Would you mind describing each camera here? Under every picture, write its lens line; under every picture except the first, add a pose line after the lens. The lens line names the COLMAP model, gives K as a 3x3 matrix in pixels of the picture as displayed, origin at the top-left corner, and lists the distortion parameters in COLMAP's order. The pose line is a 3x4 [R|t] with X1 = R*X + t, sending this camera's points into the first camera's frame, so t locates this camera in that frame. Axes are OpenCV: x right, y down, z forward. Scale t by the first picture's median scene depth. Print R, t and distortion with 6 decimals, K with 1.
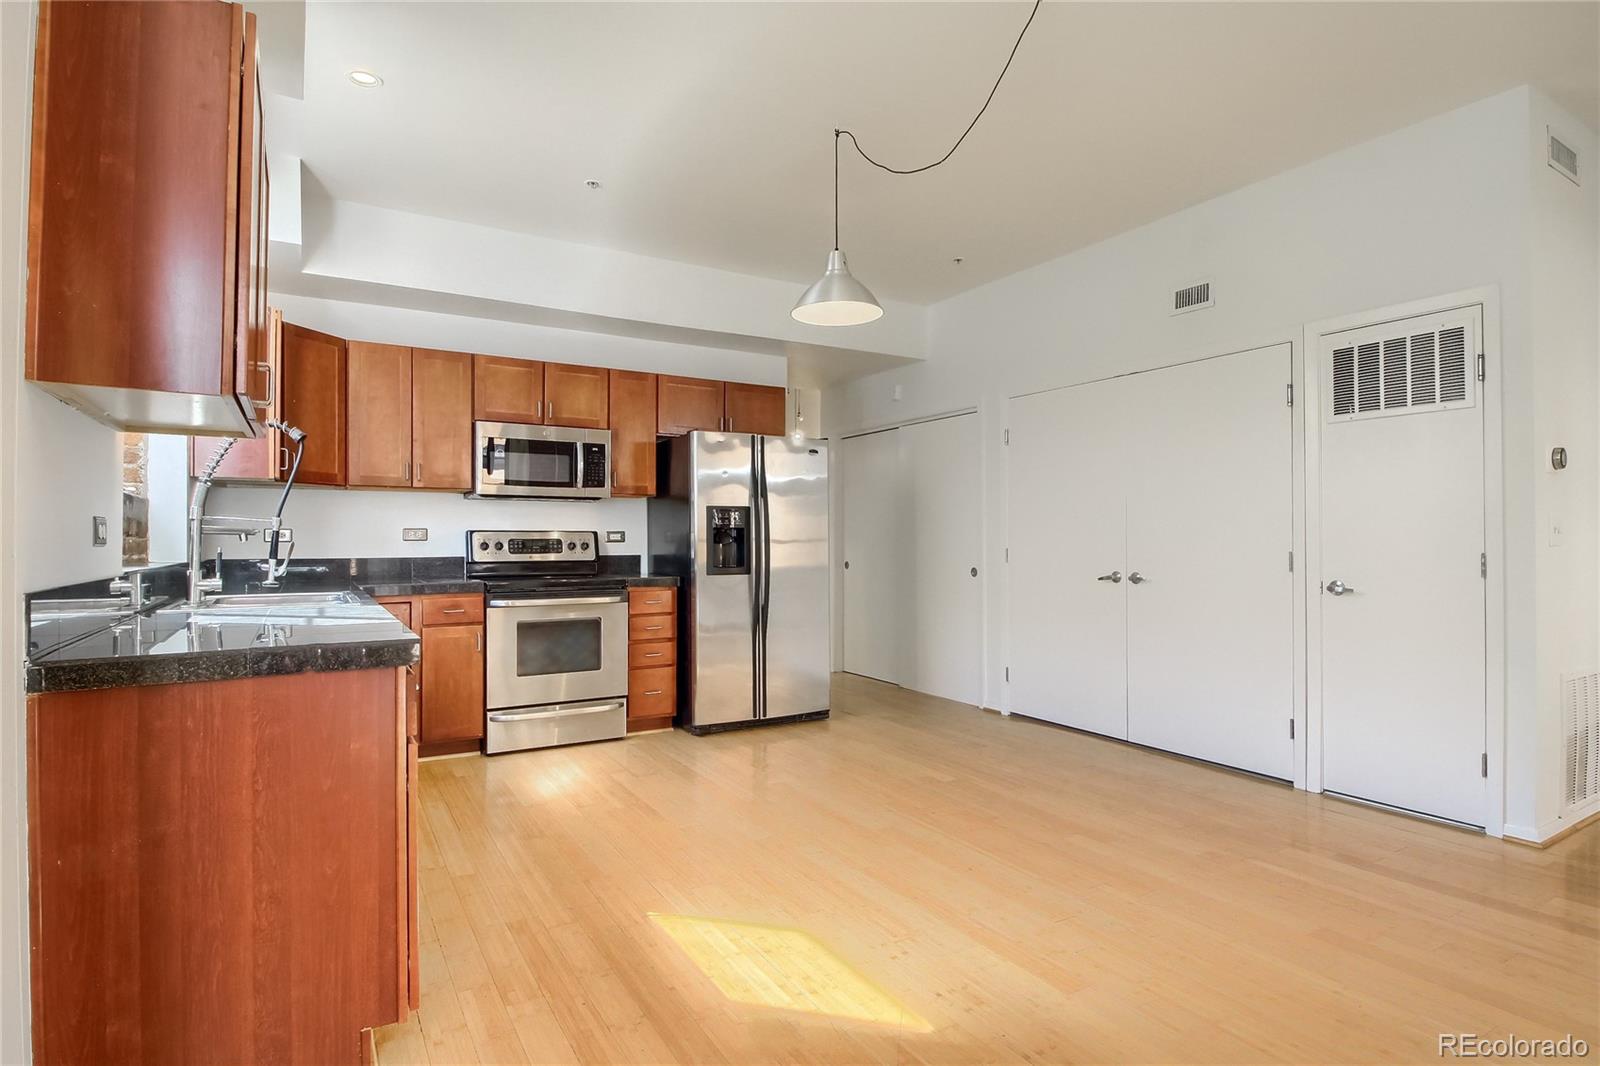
lens RADIAL K [[844.8, 0, 816.9], [0, 844.8, 536.2], [0, 0, 1]] dist [0.002130, -0.012093]
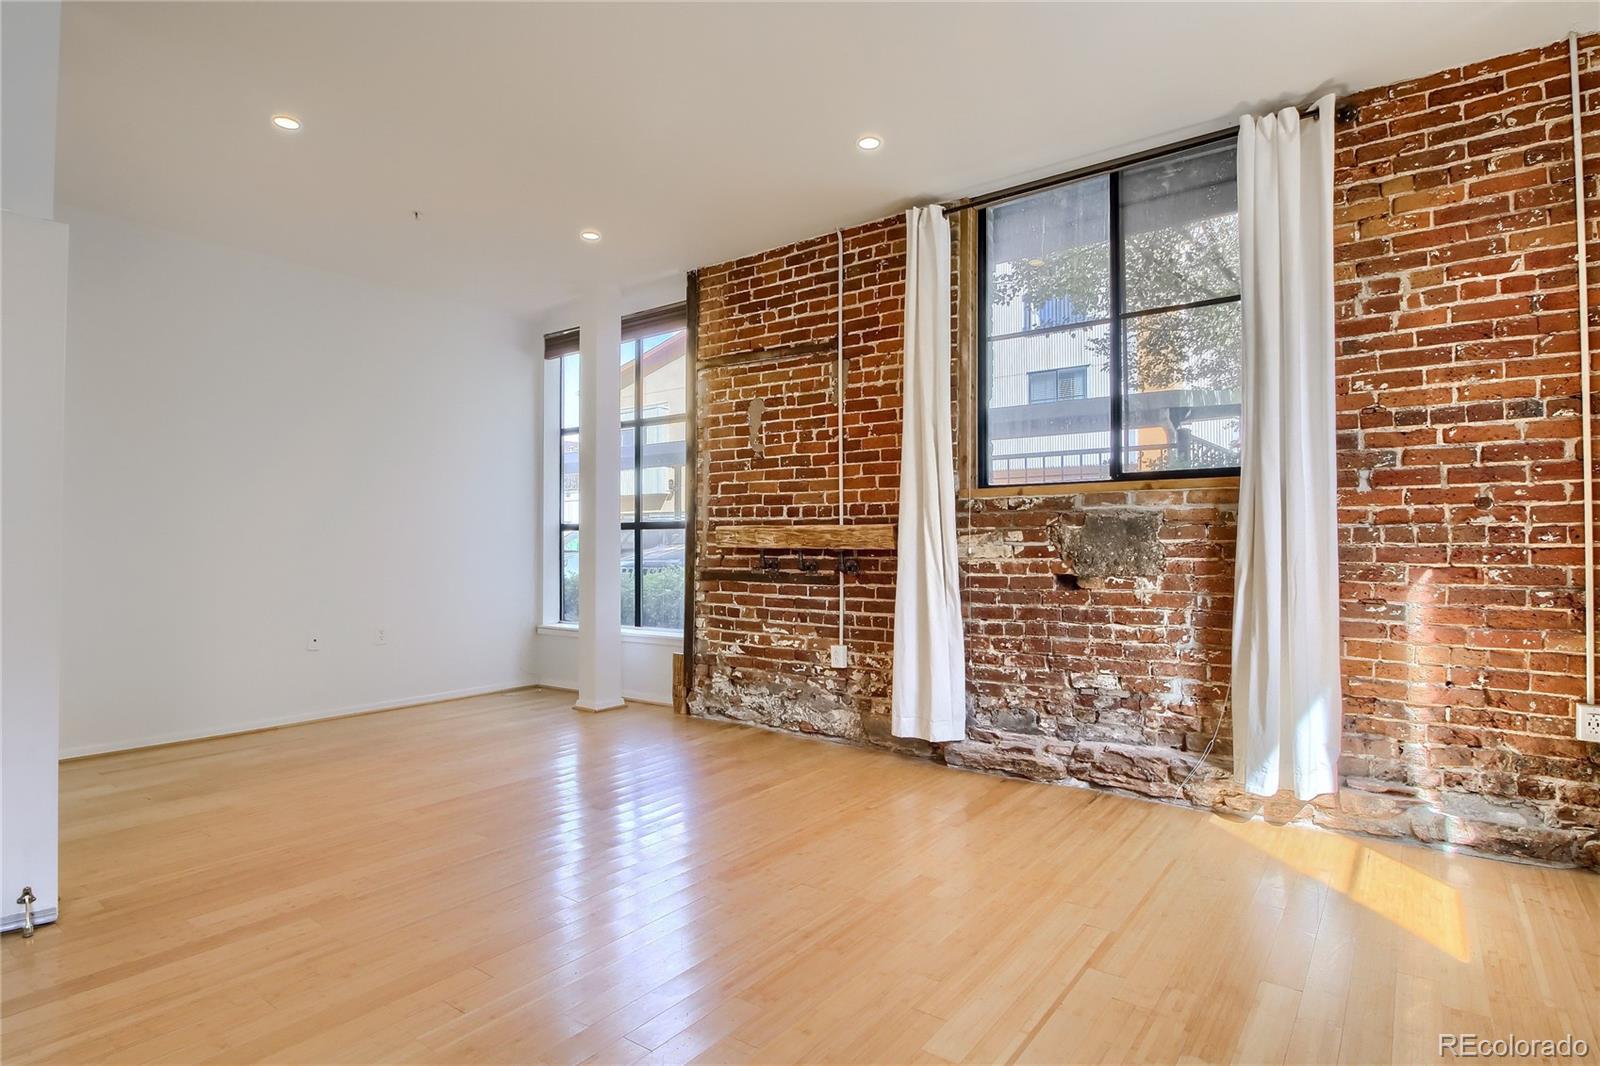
lens RADIAL K [[836.8, 0, 805.7], [0, 836.8, 526.8], [0, 0, 1]] dist [0.003632, -0.012976]
pose [[-0.386678, 0.023282, 0.921921, -0.133110], [-0.000582, 0.999675, -0.025490, 0.011219], [-0.922215, -0.010393, -0.386539, 0.407659]]
